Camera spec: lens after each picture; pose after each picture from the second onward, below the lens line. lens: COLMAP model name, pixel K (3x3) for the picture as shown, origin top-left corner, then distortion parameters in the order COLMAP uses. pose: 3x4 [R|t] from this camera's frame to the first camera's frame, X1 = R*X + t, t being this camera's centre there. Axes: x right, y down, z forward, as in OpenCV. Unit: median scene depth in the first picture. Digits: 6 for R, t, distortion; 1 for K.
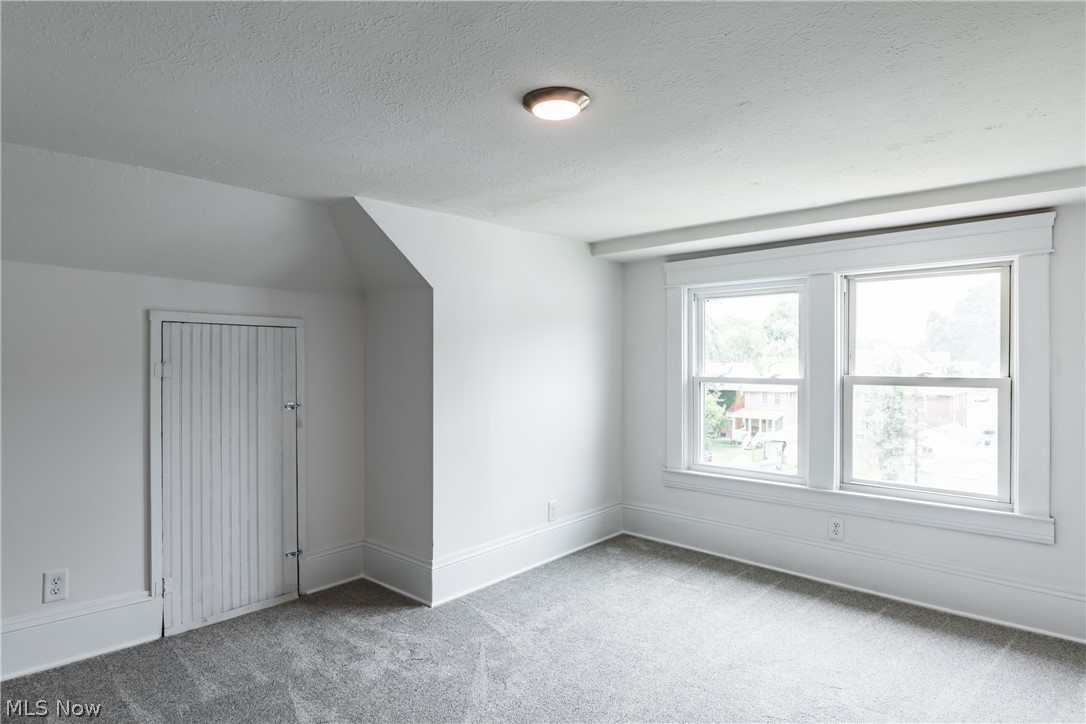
lens RADIAL K [[636.6, 0, 550.3], [0, 636.6, 362.7], [0, 0, 1]] dist [0.039622, 0.003567]
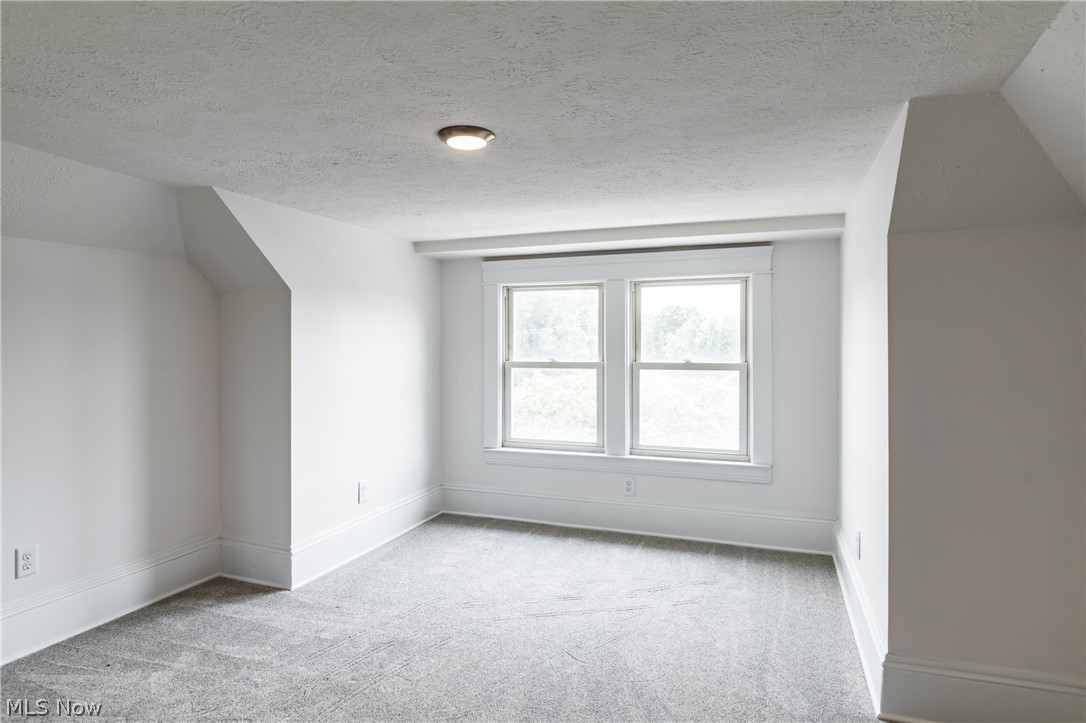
lens RADIAL K [[636.6, 0, 534.4], [0, 636.6, 357.7], [0, 0, 1]] dist [0.039622, 0.003567]
pose [[0.939555, -0.006515, 0.342335, -0.160754], [0.003552, 0.999951, 0.009281, -0.001429], [-0.342379, -0.007505, 0.939532, -0.099099]]
